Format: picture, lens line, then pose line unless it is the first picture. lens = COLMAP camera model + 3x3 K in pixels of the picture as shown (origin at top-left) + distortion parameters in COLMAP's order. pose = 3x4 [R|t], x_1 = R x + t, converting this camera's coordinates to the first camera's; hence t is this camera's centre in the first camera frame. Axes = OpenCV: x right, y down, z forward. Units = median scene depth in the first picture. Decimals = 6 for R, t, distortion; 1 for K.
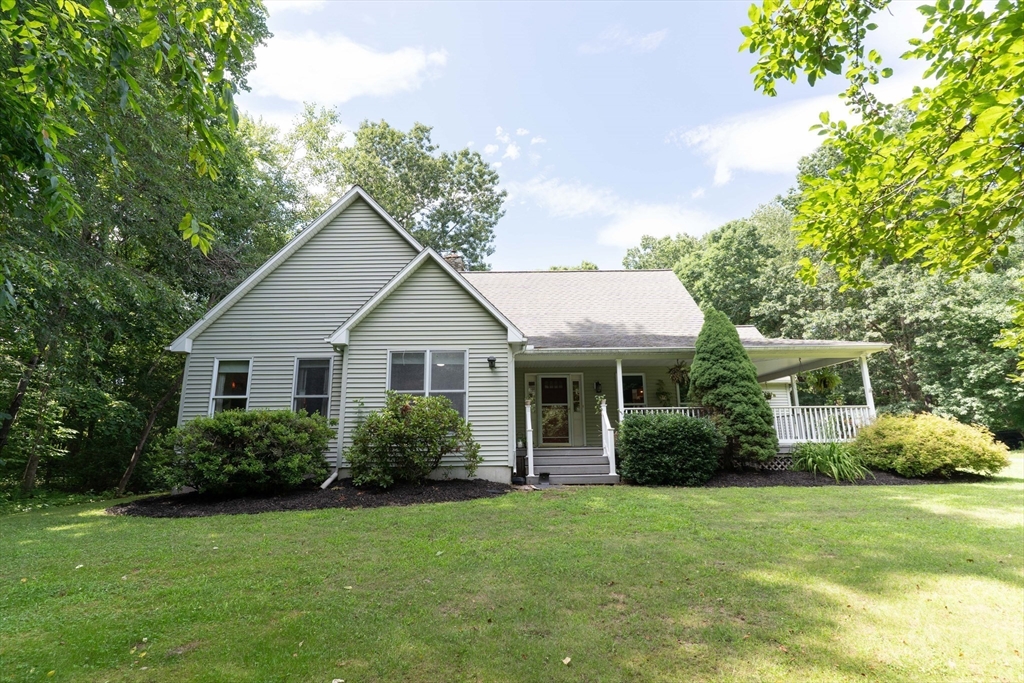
lens RADIAL K [[497.0, 0, 512.4], [0, 497.0, 345.8], [0, 0, 1]] dist [-0.019194, -0.001028]
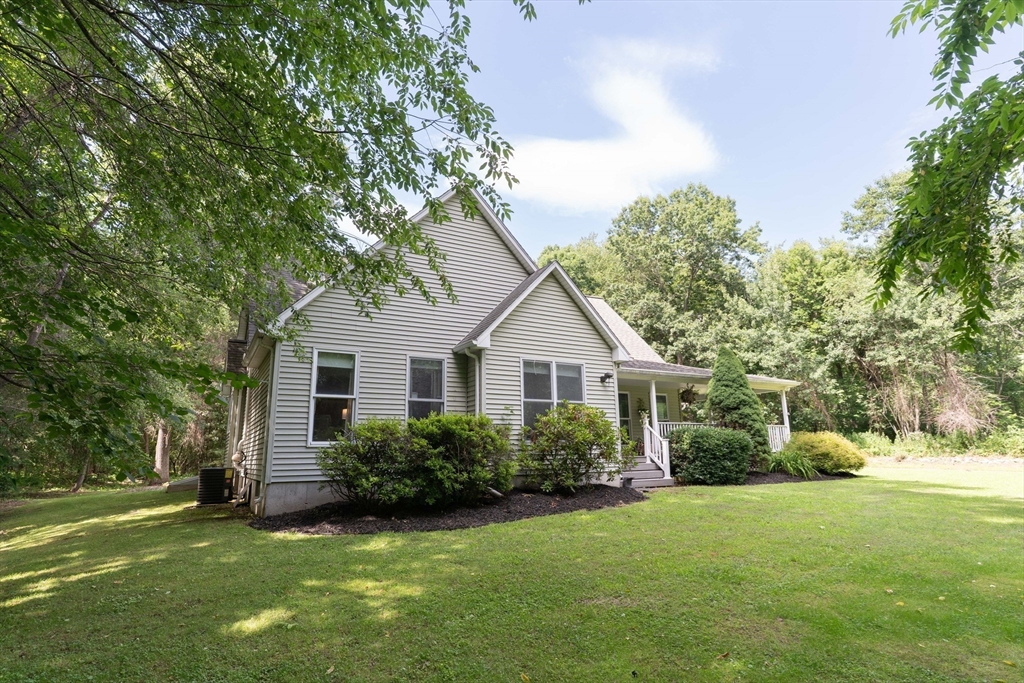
lens RADIAL K [[537.1, 0, 513.3], [0, 537.1, 339.1], [0, 0, 1]] dist [-0.005900, -0.000199]
pose [[0.866878, 0.103157, 0.487730, -0.795306], [-0.092303, 0.994653, -0.046316, 0.022275], [-0.489900, -0.004869, 0.871765, 0.064302]]
